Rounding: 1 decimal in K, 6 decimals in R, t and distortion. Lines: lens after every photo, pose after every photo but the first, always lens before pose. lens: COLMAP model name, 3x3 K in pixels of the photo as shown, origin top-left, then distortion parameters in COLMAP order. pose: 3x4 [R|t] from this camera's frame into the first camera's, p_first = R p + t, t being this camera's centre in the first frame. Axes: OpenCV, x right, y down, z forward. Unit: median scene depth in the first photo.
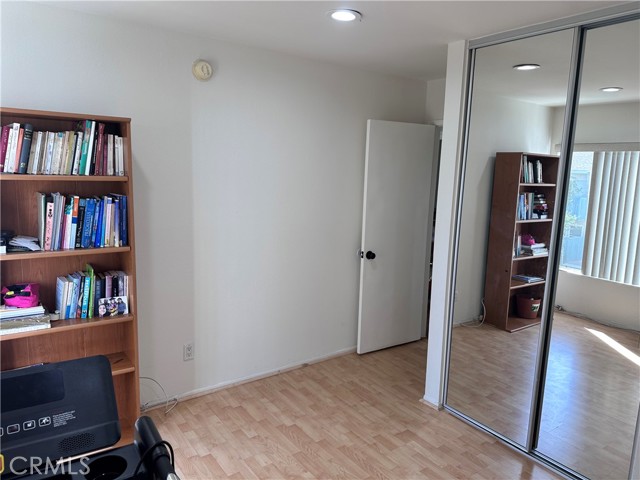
lens RADIAL K [[447.4, 0, 320.0], [0, 447.4, 240.0], [0, 0, 1]] dist [0.111374, -0.146283]
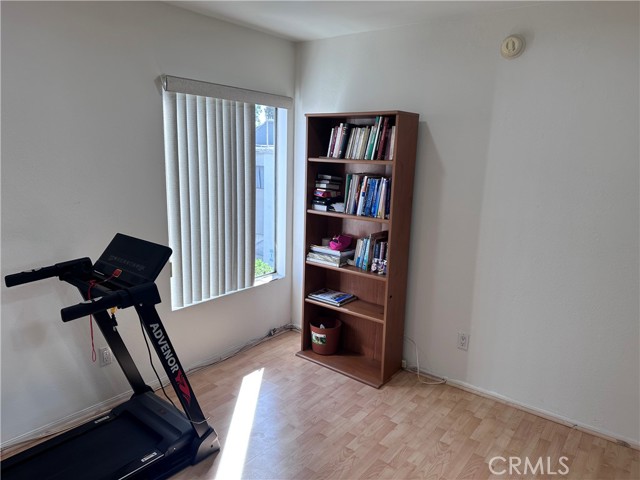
lens RADIAL K [[447.4, 0, 320.0], [0, 447.4, 240.0], [0, 0, 1]] dist [0.111374, -0.146283]
pose [[0.297397, 0.165539, -0.940294, 0.624314], [-0.168674, 0.978473, 0.118913, -0.042313], [0.939736, 0.123239, 0.318917, 0.443794]]
